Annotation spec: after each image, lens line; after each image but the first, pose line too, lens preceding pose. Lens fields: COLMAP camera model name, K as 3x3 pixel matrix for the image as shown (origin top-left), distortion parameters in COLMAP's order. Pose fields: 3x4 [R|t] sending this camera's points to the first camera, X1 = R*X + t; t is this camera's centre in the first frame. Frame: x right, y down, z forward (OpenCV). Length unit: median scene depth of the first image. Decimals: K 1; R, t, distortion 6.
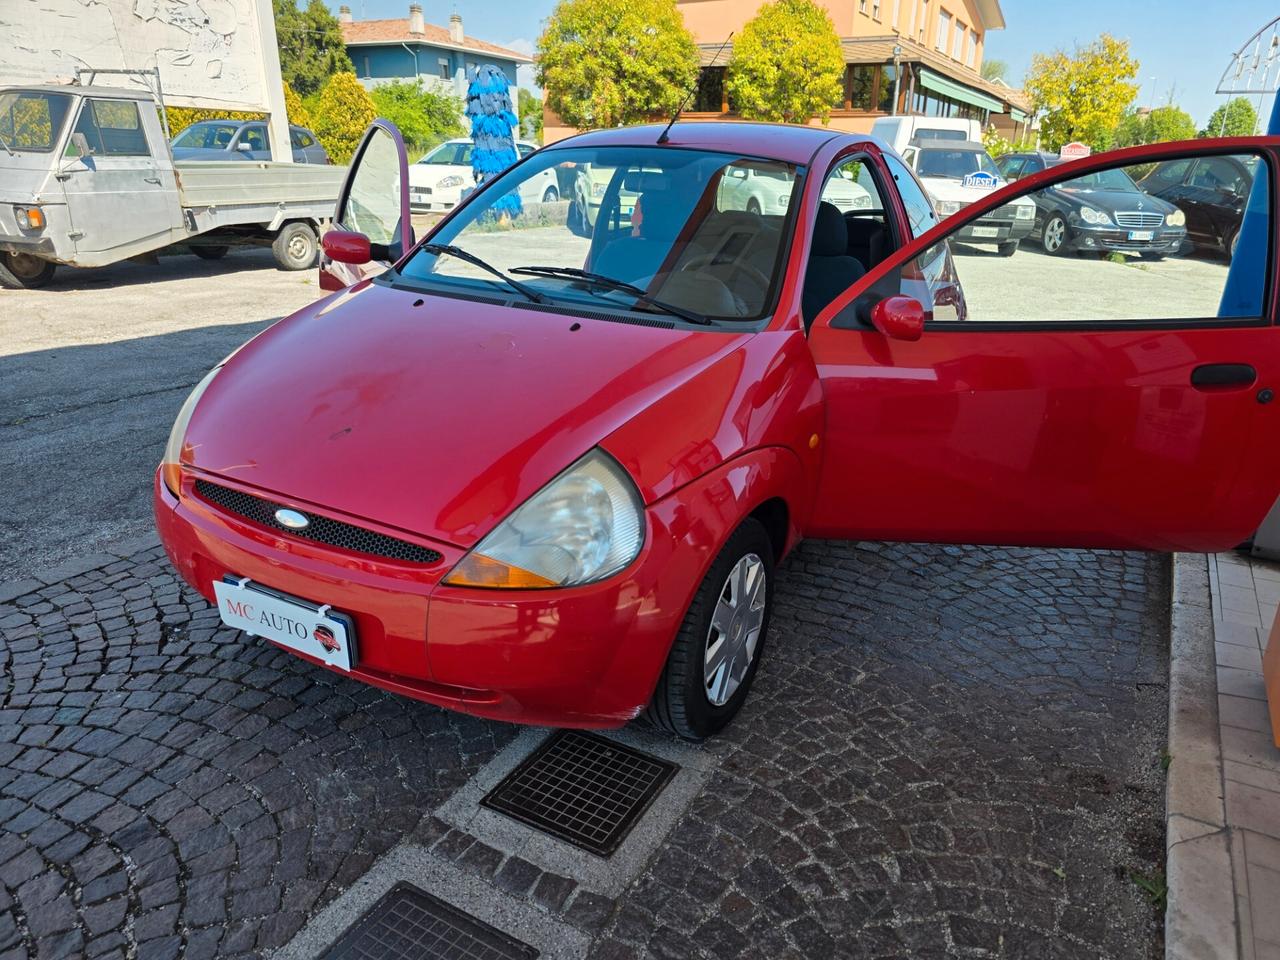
lens RADIAL K [[868.4, 0, 671.5], [0, 868.4, 497.8], [0, 0, 1]] dist [0.046558, -0.043209]
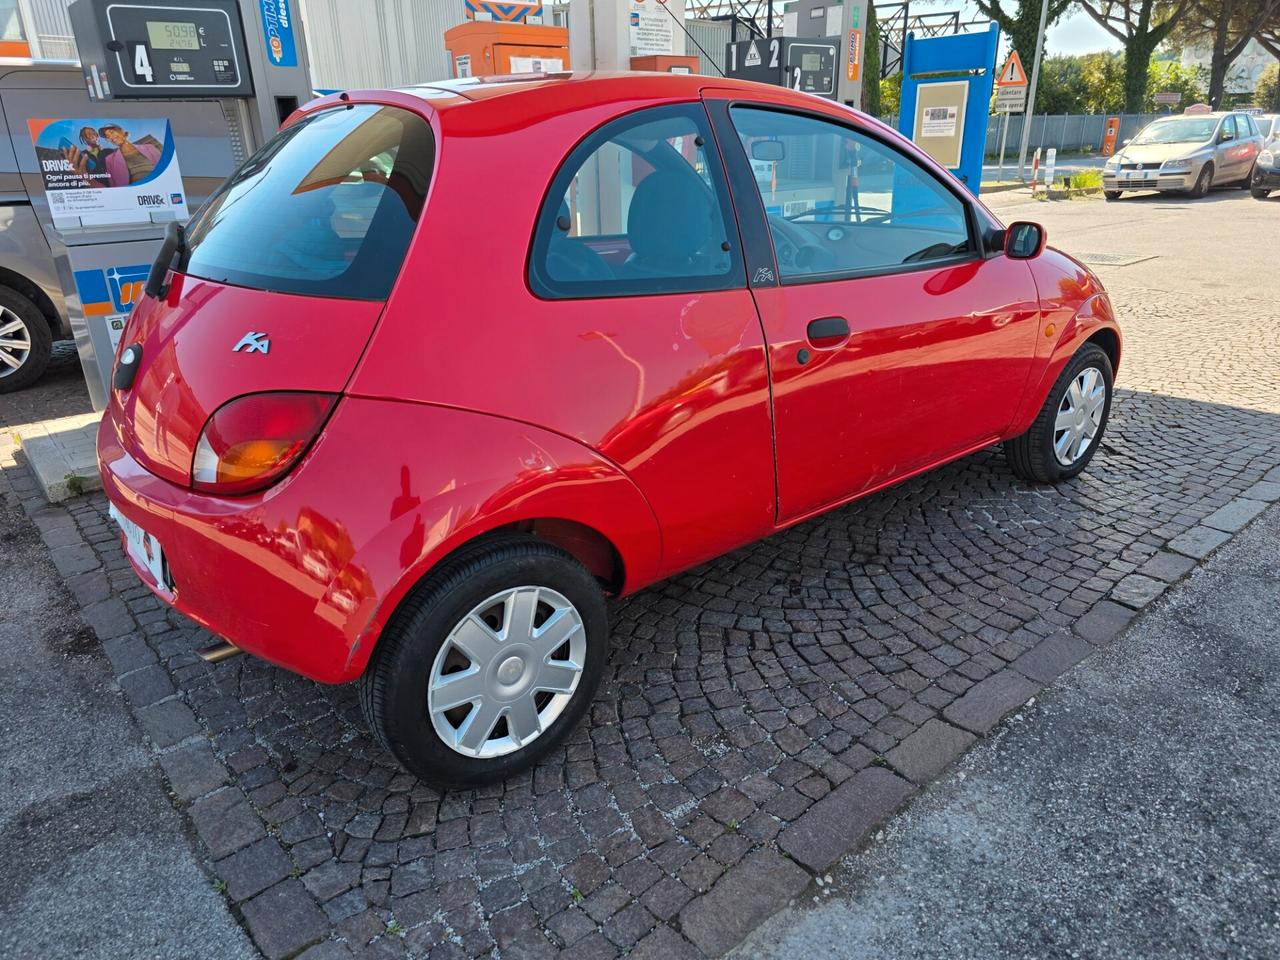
lens RADIAL K [[868.4, 0, 646.9], [0, 868.4, 474.7], [0, 0, 1]] dist [0.046558, -0.043209]
pose [[-0.925964, -0.150158, 0.346473, -0.395833], [0.127831, 0.738714, 0.661786, -0.980076], [-0.355317, 0.657080, -0.664828, 2.492616]]
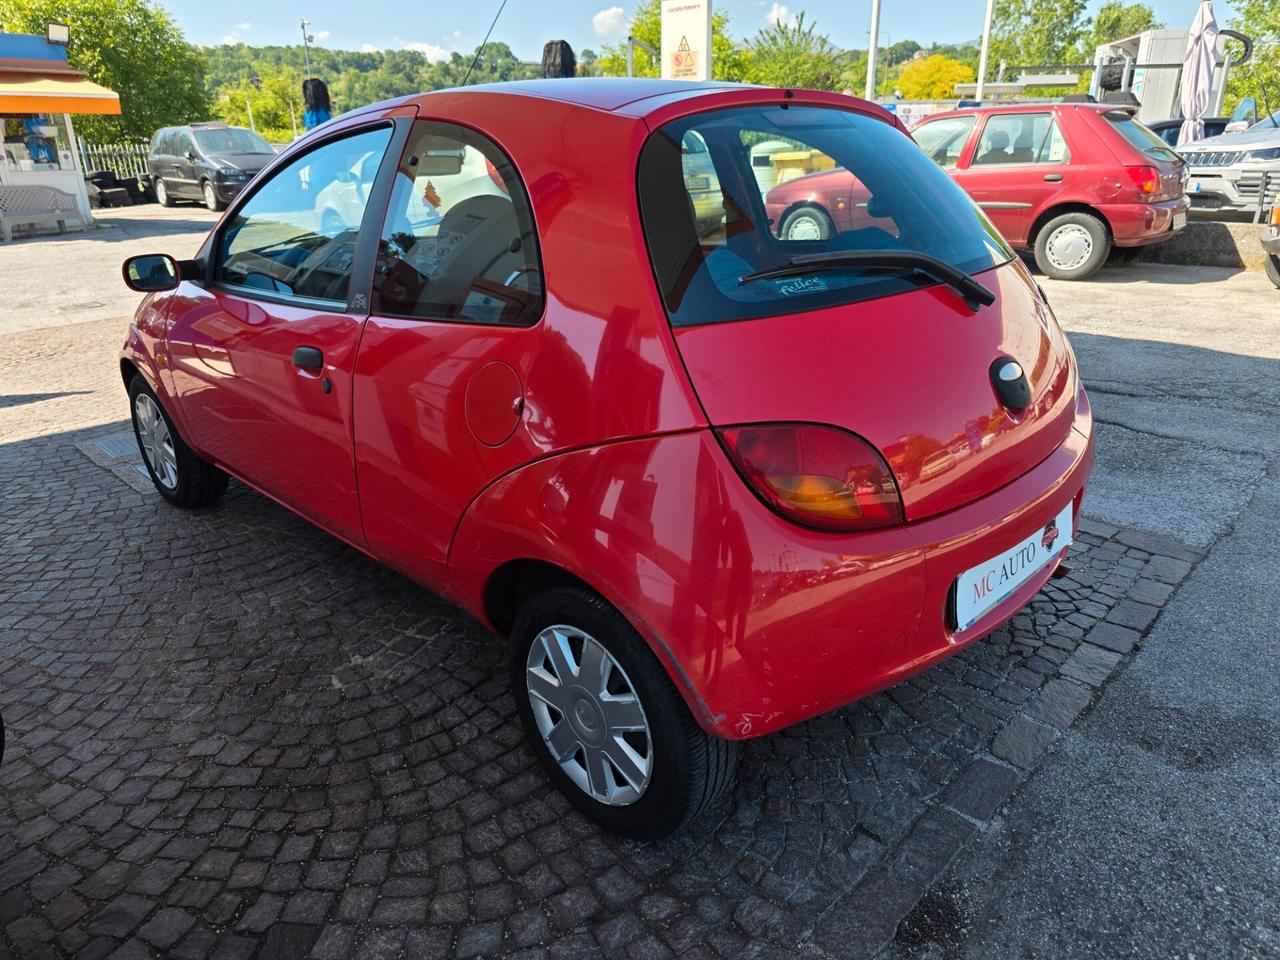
lens RADIAL K [[868.4, 0, 664.6], [0, 868.4, 487.2], [0, 0, 1]] dist [0.046558, -0.043209]
pose [[-0.283621, 0.325828, -0.901885, 1.177789], [-0.342505, 0.844048, 0.412642, -0.695724], [0.895684, 0.425934, -0.127792, 1.904243]]
